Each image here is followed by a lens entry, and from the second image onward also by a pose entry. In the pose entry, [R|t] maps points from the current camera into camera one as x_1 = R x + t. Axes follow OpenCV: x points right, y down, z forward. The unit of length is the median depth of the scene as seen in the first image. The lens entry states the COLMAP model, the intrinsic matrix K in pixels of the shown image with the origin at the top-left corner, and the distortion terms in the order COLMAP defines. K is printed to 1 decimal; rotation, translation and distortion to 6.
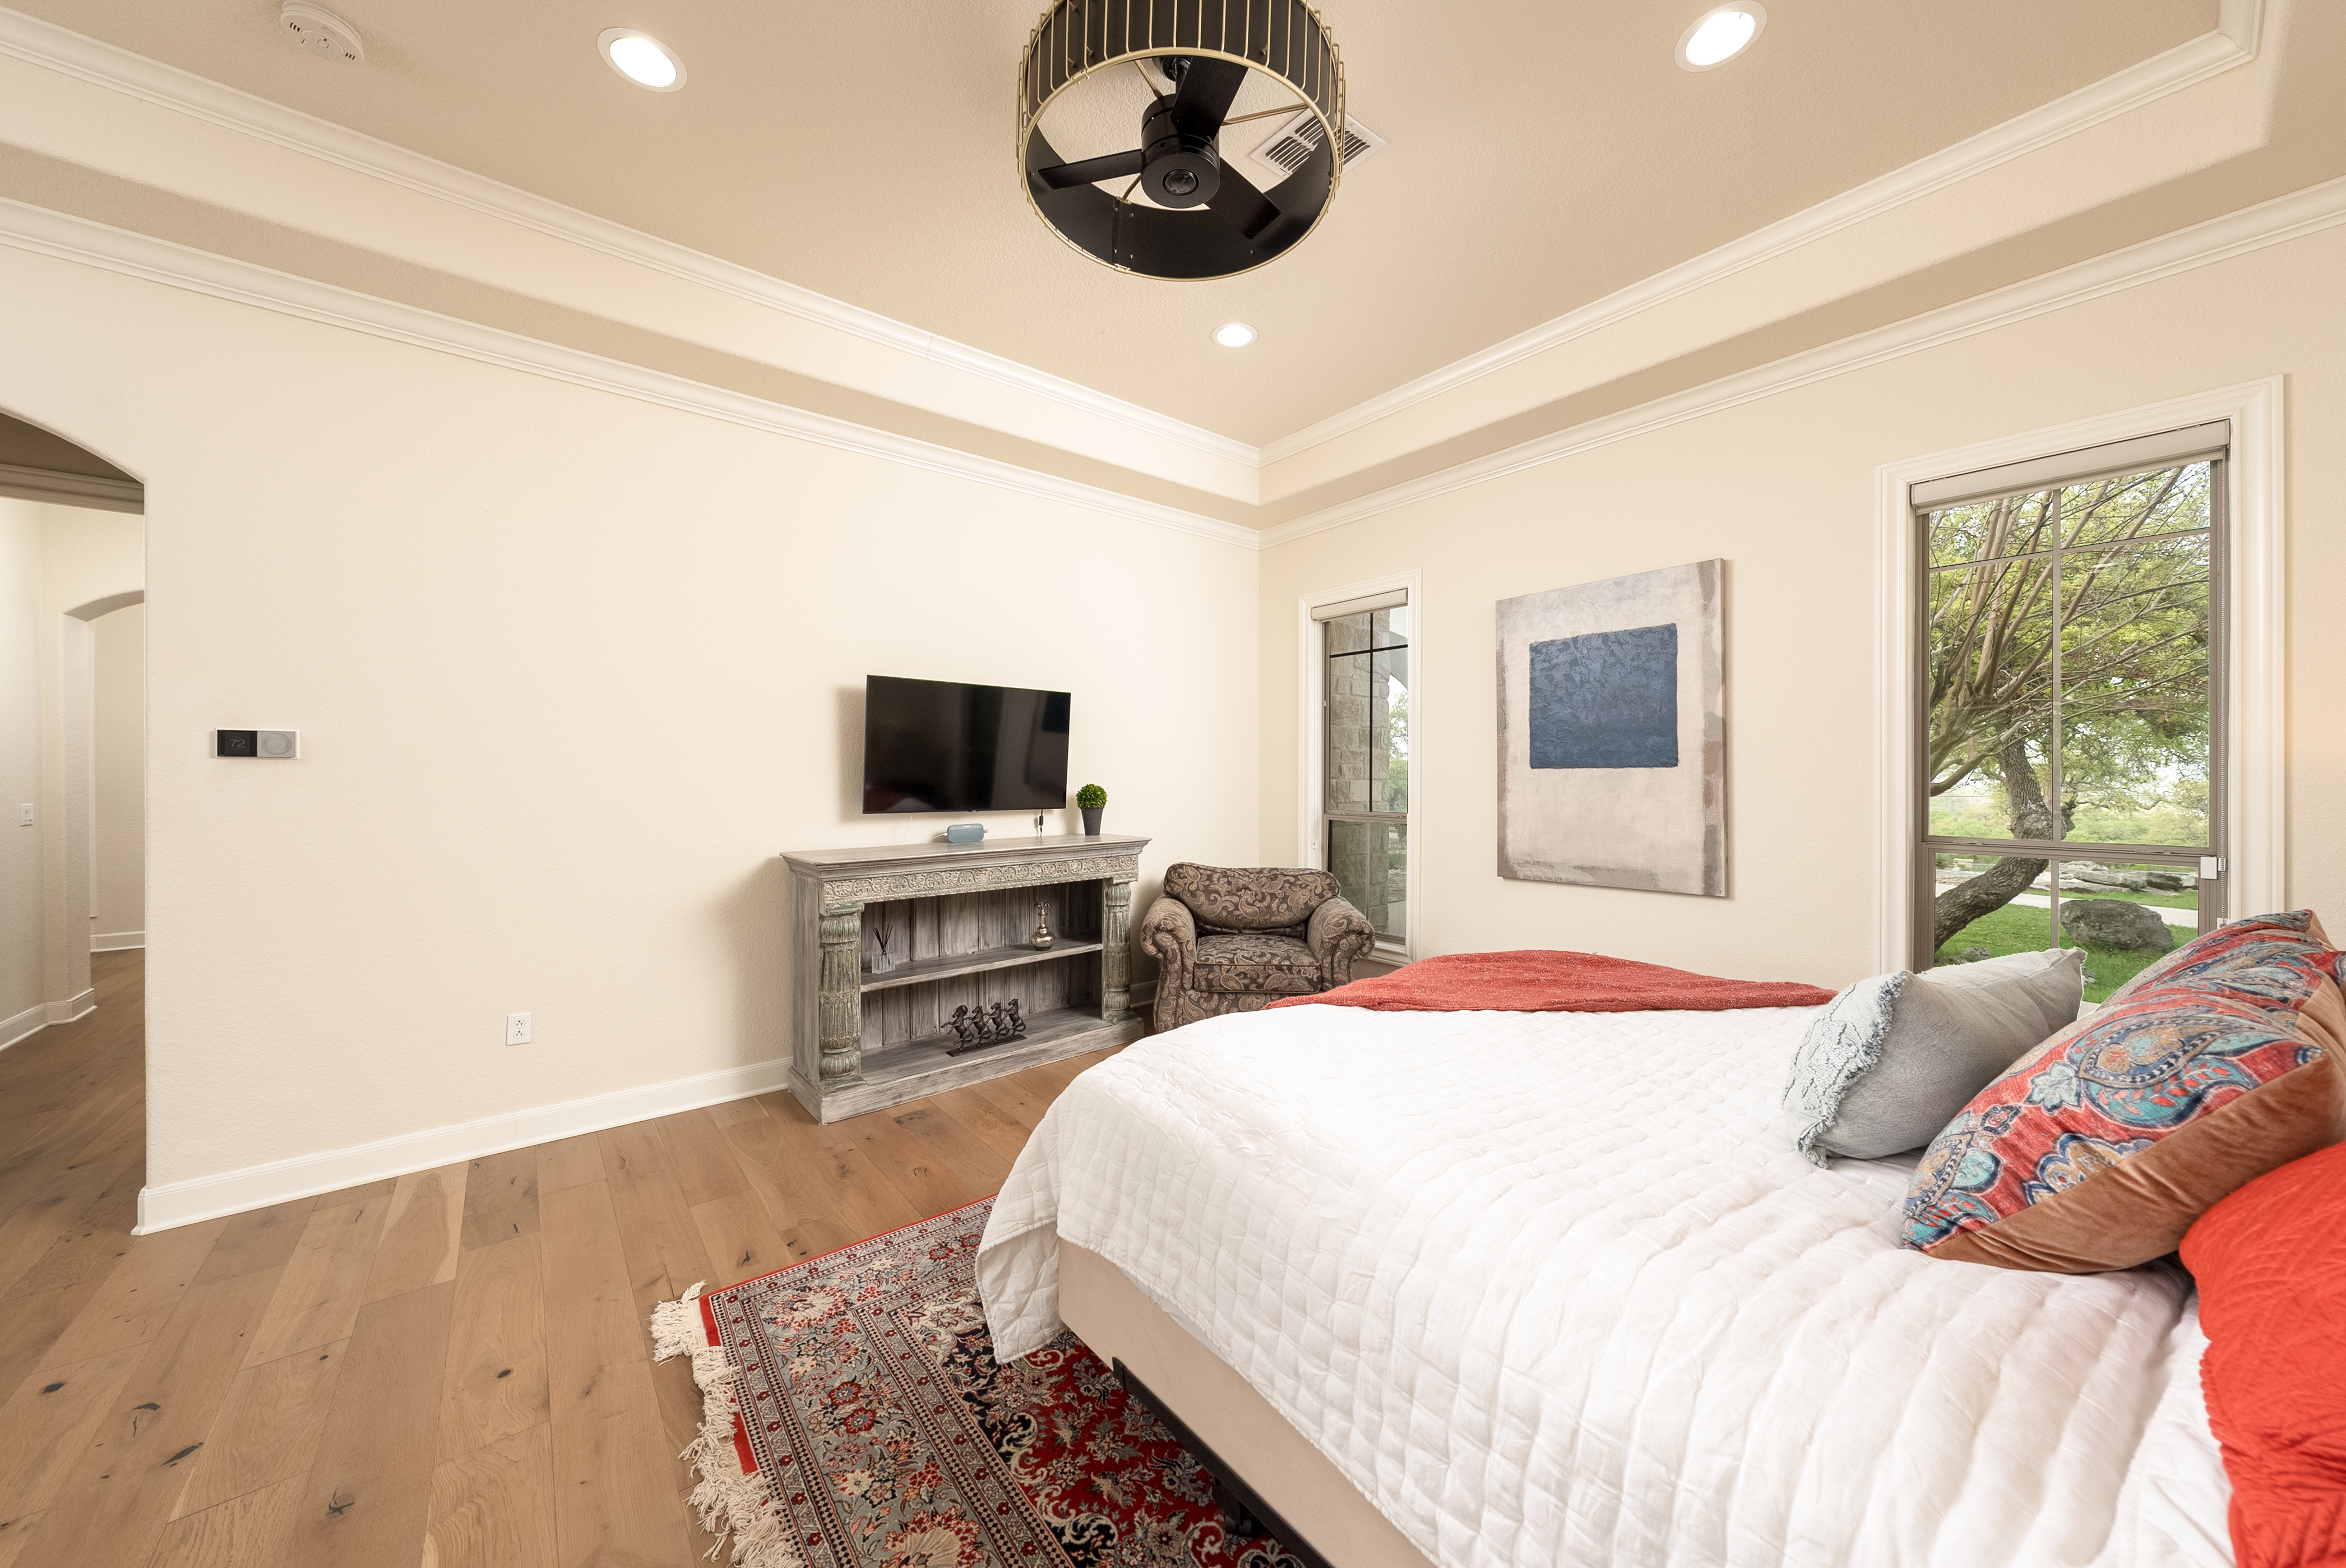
lens RADIAL K [[807.7, 0, 1166.2], [0, 807.7, 777.3], [0, 0, 1]] dist [0.002677, 0.000272]
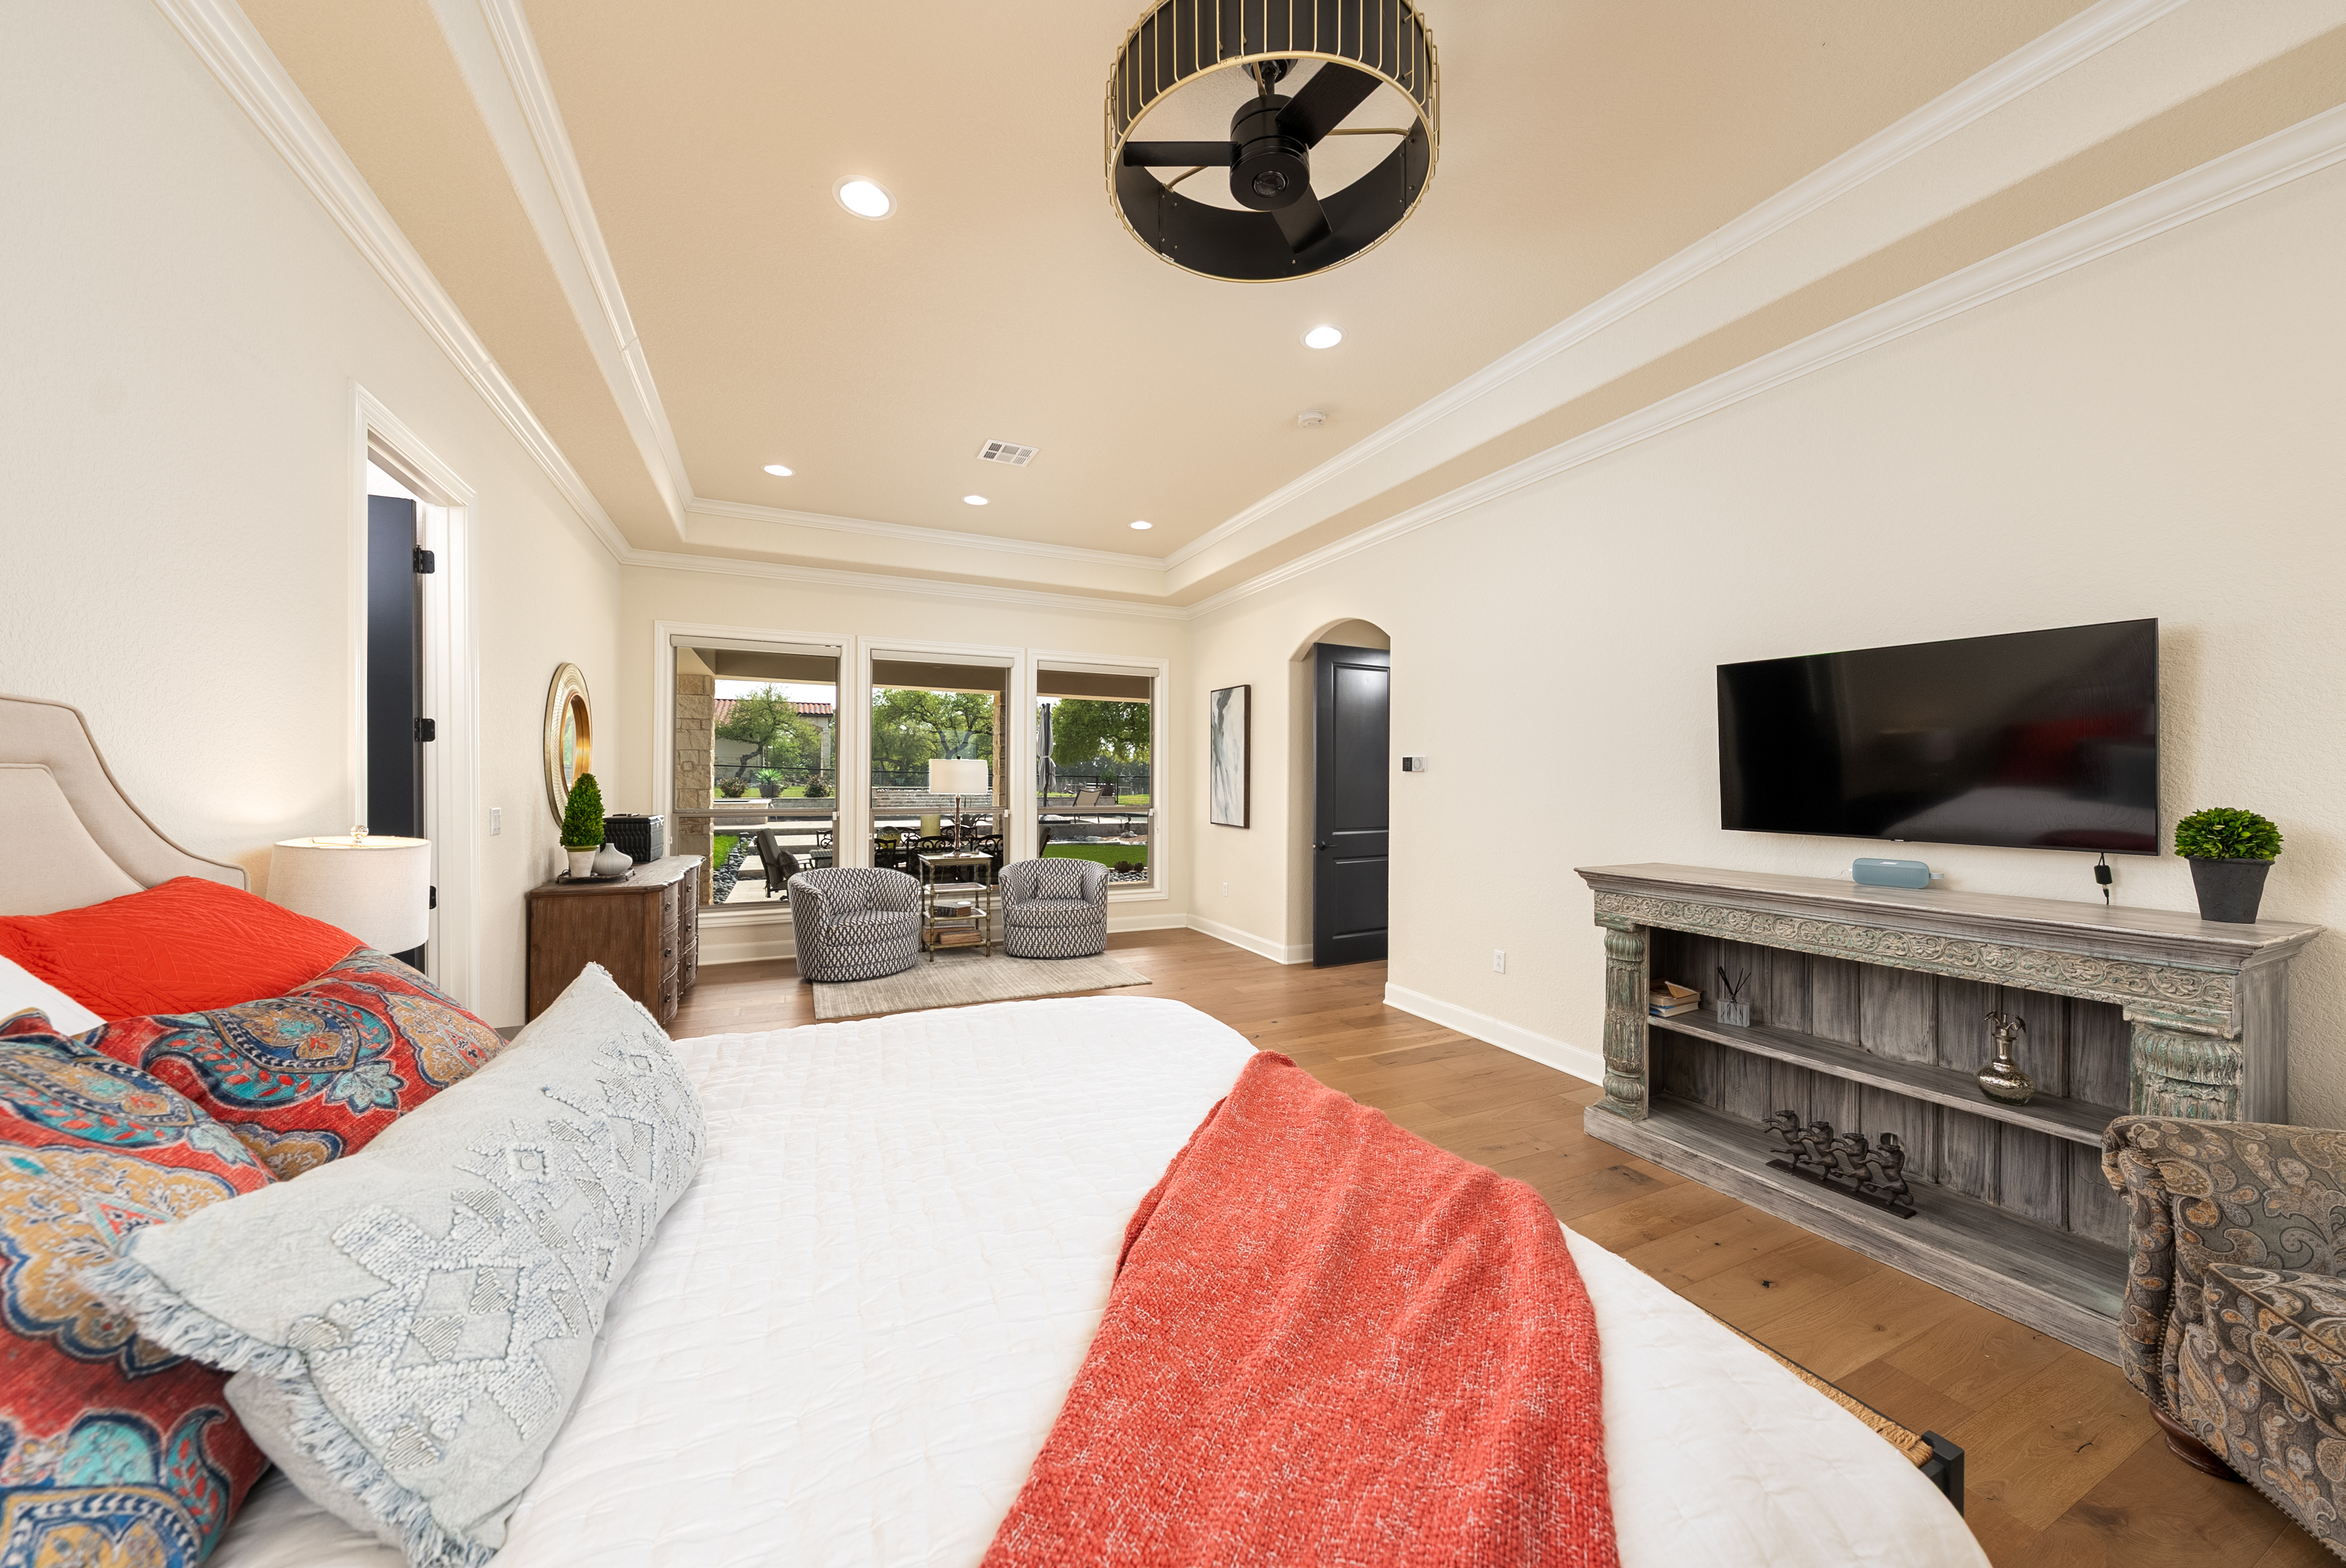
lens RADIAL K [[807.7, 0, 1168.5], [0, 807.7, 777.9], [0, 0, 1]] dist [0.002677, 0.000272]
pose [[-0.233654, -0.001866, -0.972318, 0.551867], [-0.008632, 0.999963, 0.000155, -0.003835], [0.972282, 0.008429, -0.233661, 0.601361]]
